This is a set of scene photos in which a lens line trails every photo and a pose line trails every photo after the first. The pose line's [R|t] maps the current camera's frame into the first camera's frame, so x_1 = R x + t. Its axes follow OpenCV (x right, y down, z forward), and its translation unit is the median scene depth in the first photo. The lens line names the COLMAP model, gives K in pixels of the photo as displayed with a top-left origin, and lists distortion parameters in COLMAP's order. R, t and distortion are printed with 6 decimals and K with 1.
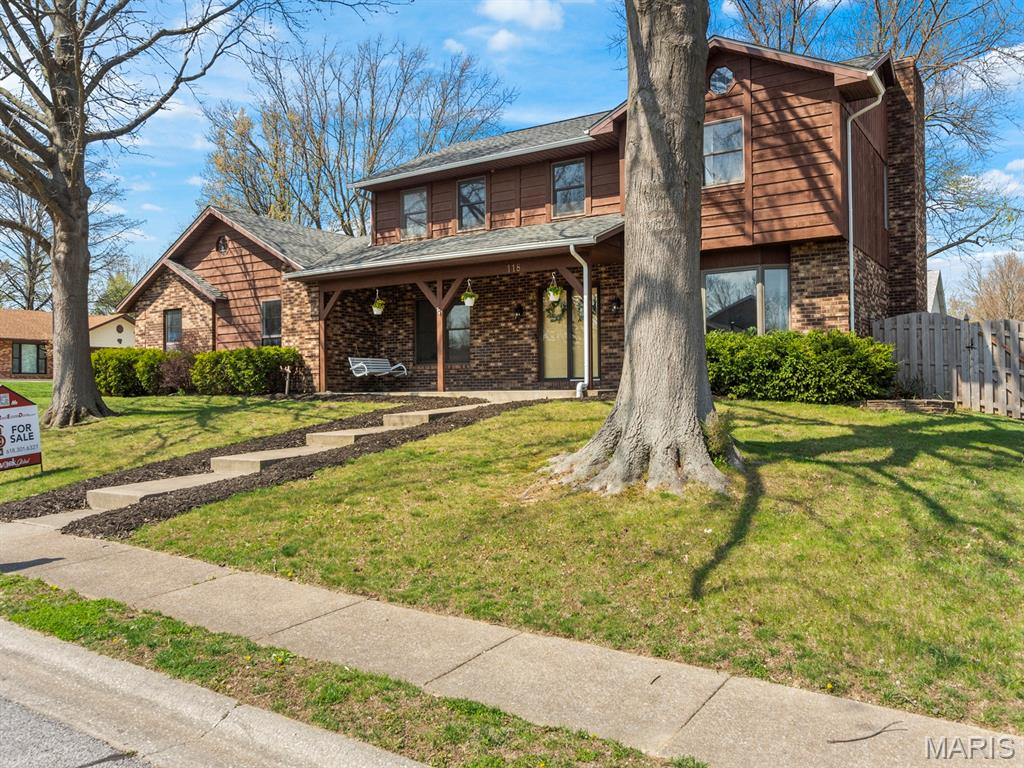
lens RADIAL K [[818.9, 0, 508.7], [0, 818.9, 391.5], [0, 0, 1]] dist [-0.002593, -0.031257]
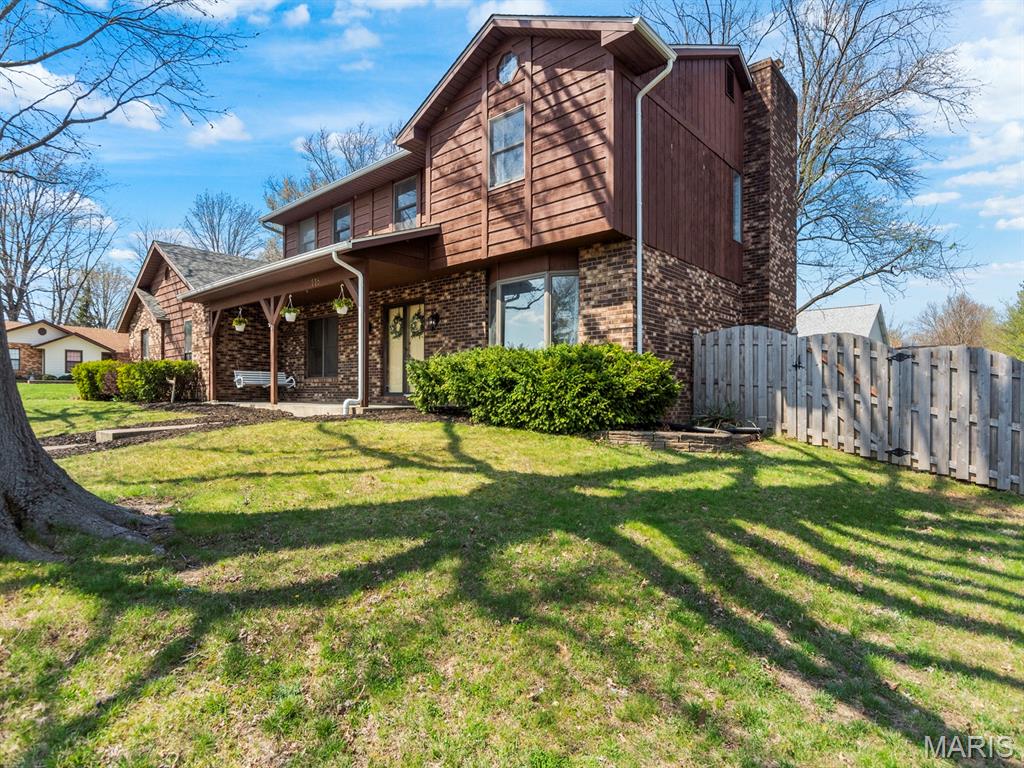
lens RADIAL K [[551.7, 0, 514.6], [0, 551.7, 395.5], [0, 0, 1]] dist [-0.012948, 0.002018]
pose [[0.988783, 0.018188, -0.148246, 0.324953], [-0.018317, 0.999832, 0.000493, -0.016678], [0.148230, 0.002228, 0.988950, 0.353286]]
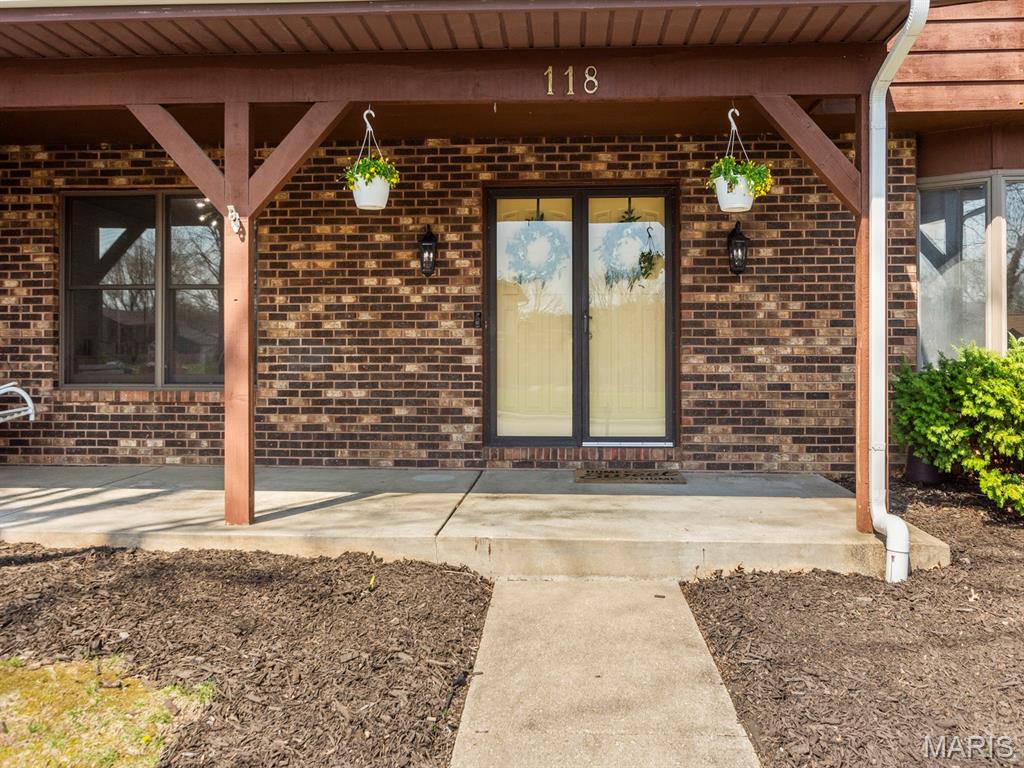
lens RADIAL K [[818.9, 0, 518.8], [0, 818.9, 373.3], [0, 0, 1]] dist [-0.002593, -0.031257]
pose [[0.869295, 0.002502, 0.494287, -0.136342], [-0.010635, 0.999850, 0.013642, -0.051902], [-0.494179, -0.017116, 0.869192, 0.719427]]
